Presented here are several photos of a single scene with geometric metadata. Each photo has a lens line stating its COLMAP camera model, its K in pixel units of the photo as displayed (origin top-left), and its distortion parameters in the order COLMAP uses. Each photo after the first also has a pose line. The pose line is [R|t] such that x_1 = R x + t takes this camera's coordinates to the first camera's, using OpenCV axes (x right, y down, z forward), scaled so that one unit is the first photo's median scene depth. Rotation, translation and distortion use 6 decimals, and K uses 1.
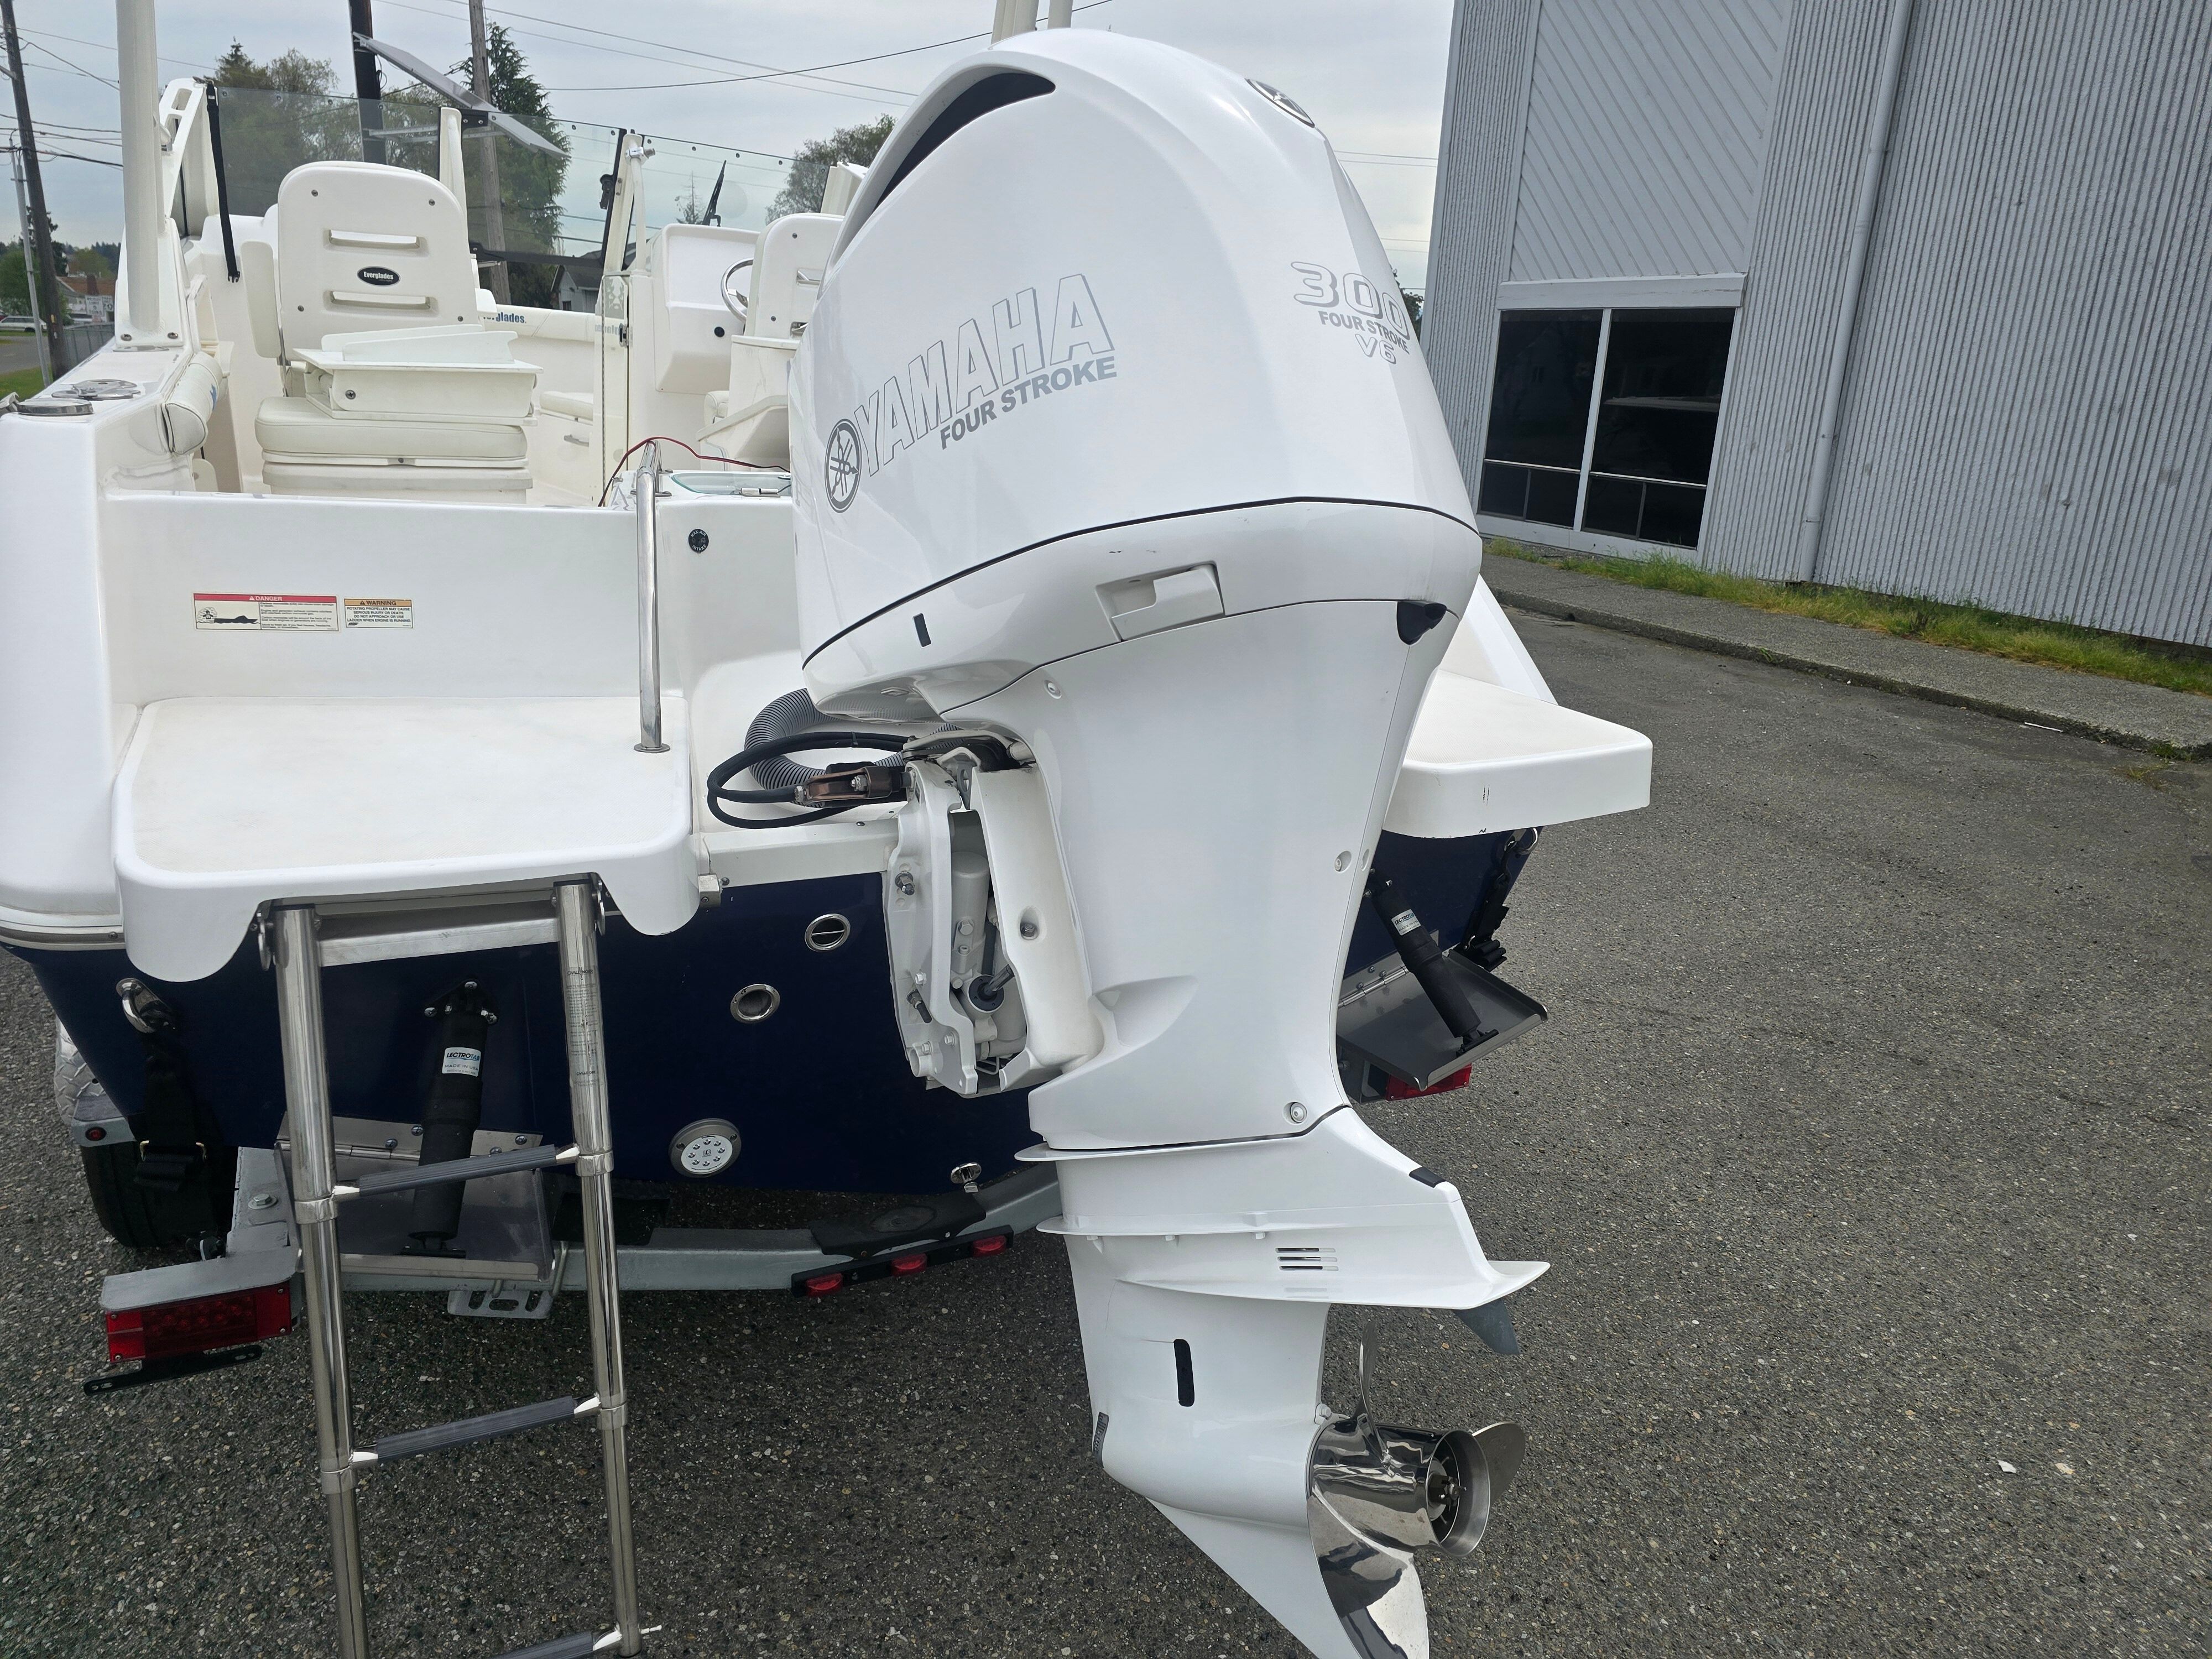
lens RADIAL K [[1492.0, 0, 1142.2], [0, 1492.0, 833.9], [0, 0, 1]] dist [0.070814, -0.071342]
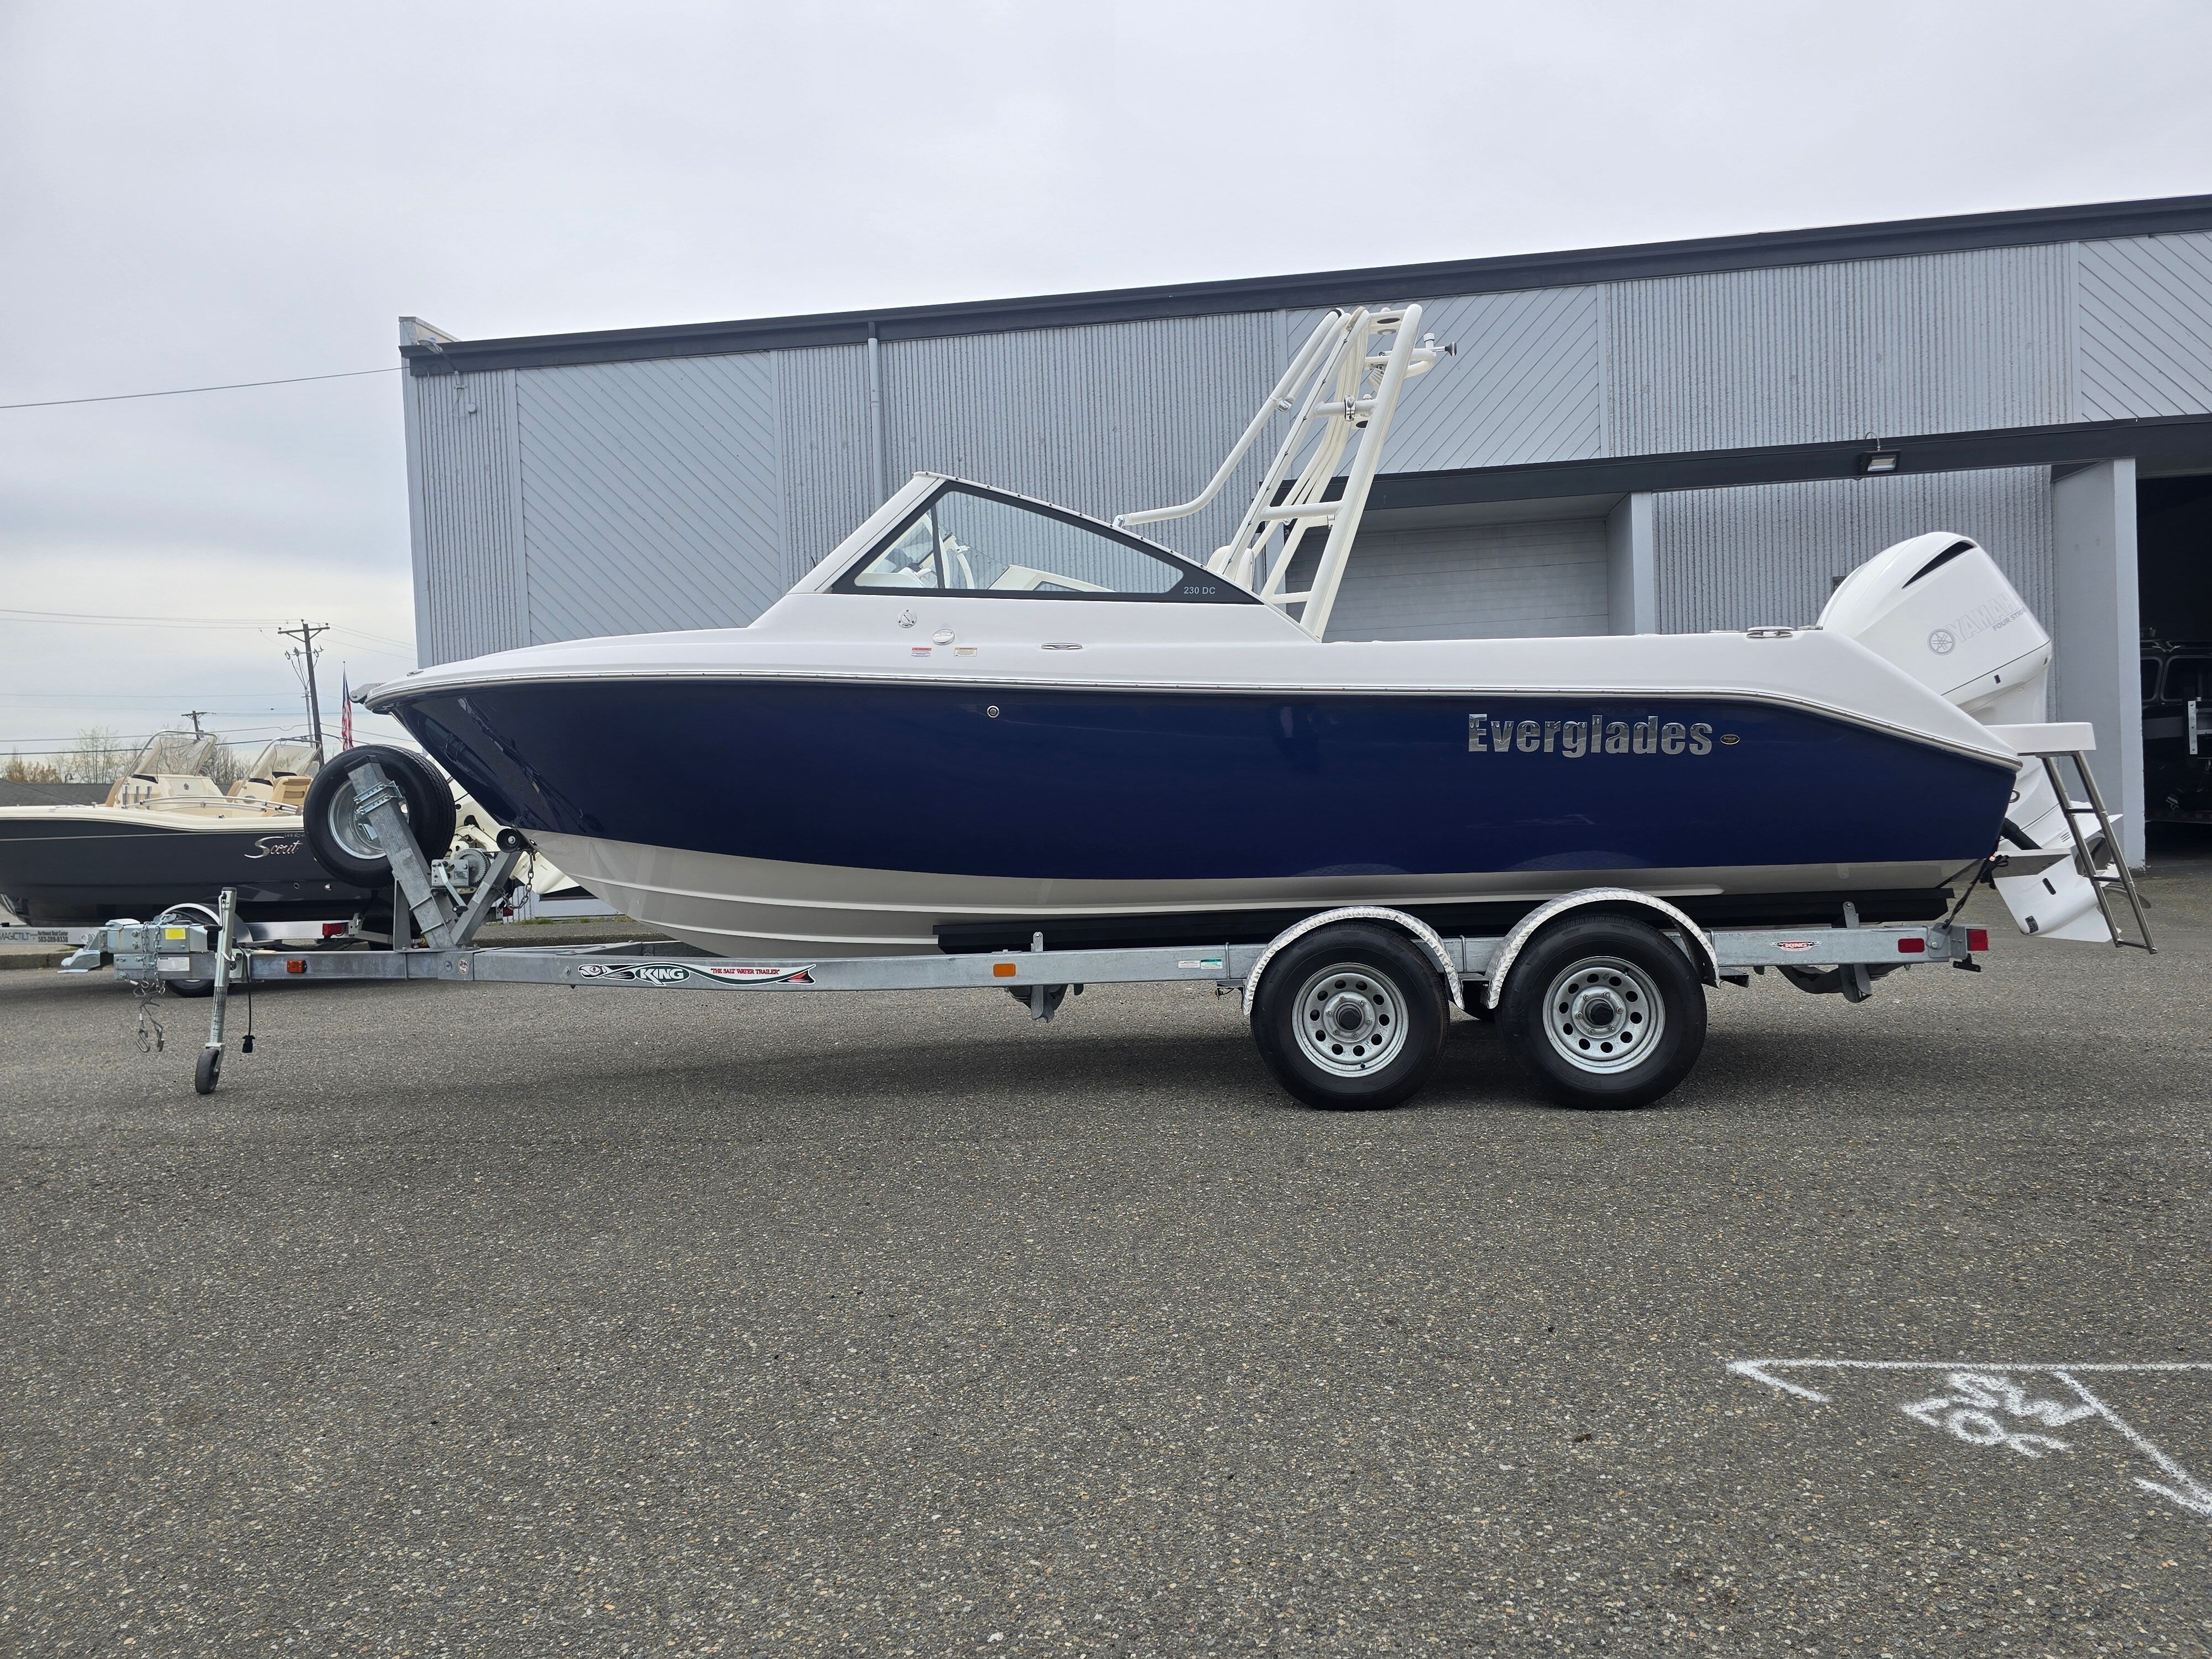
lens RADIAL K [[1492.0, 0, 1142.2], [0, 1492.0, 833.9], [0, 0, 1]] dist [0.070814, -0.071342]
pose [[0.557401, -0.084819, 0.825900, -3.315931], [0.314761, 0.942095, -0.115681, -0.008957], [-0.768264, 0.324442, 0.551822, 0.526690]]
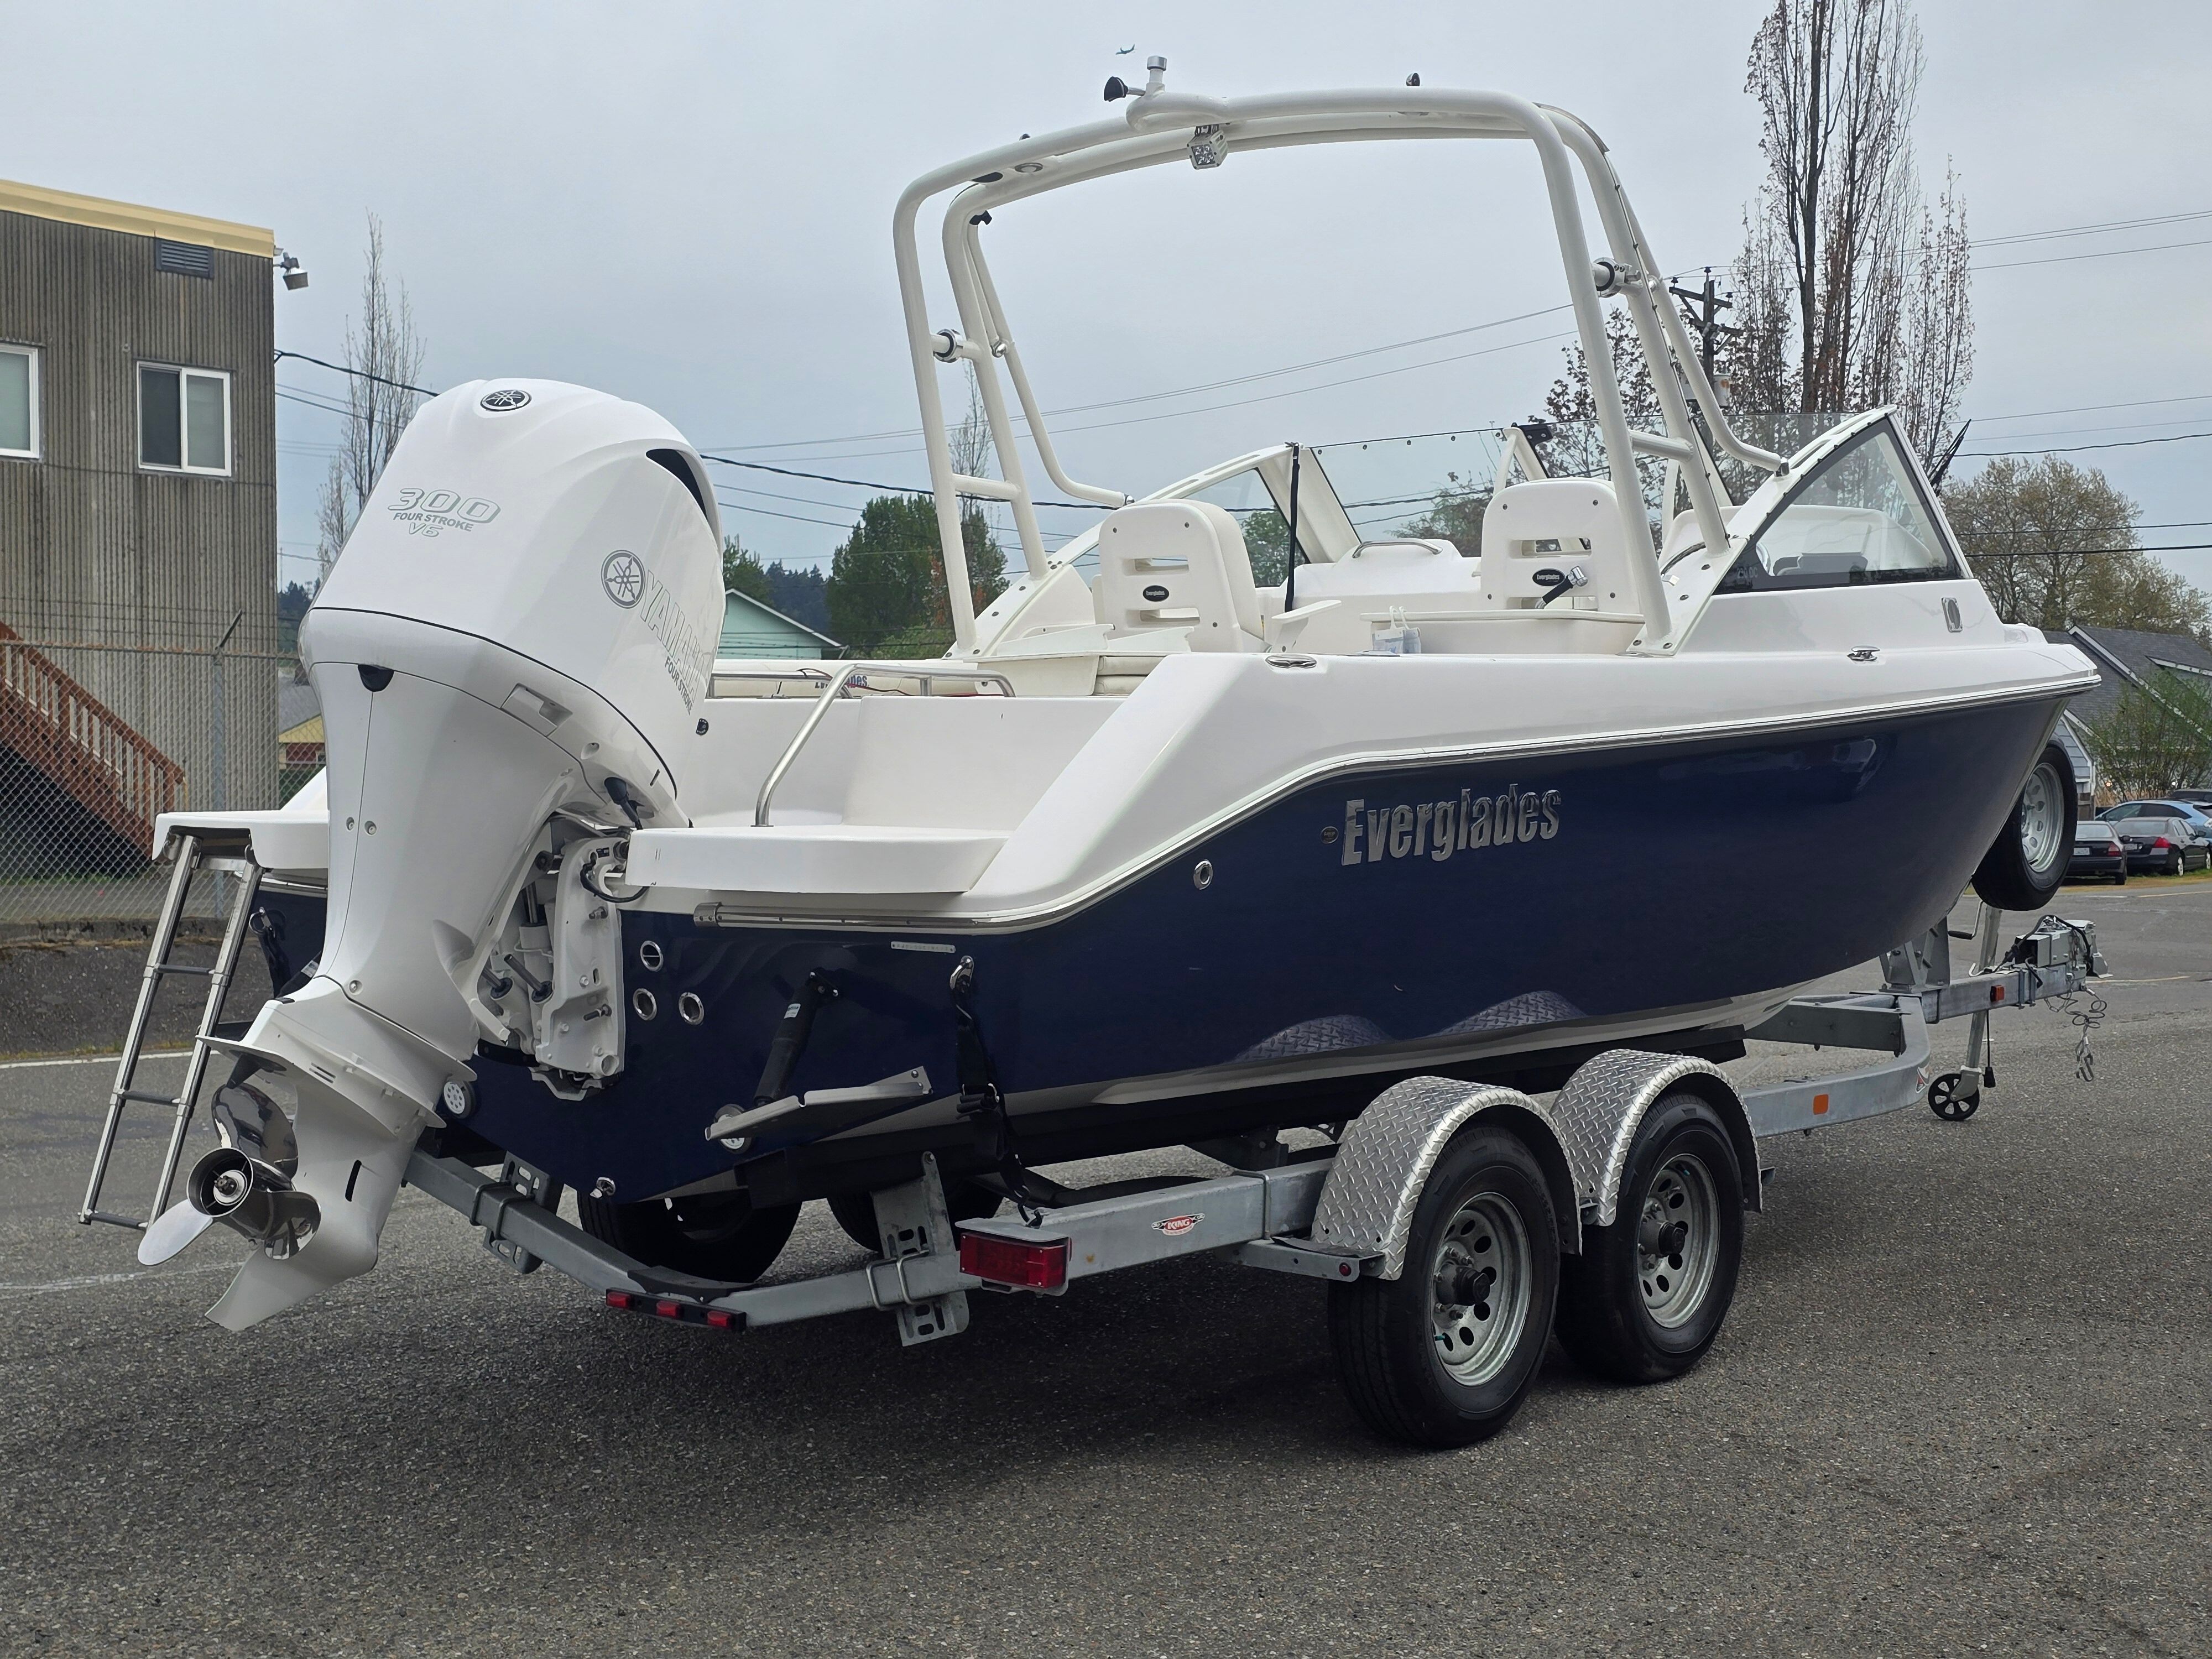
lens RADIAL K [[2967.8, 0, 1148.4], [0, 2967.8, 829.8], [0, 0, 1]] dist [0.210050, -0.671564]
pose [[0.407501, -0.027603, -0.912787, 2.613014], [-0.261796, 0.954058, -0.145727, 0.205671], [0.874874, 0.298348, 0.381554, 0.383684]]
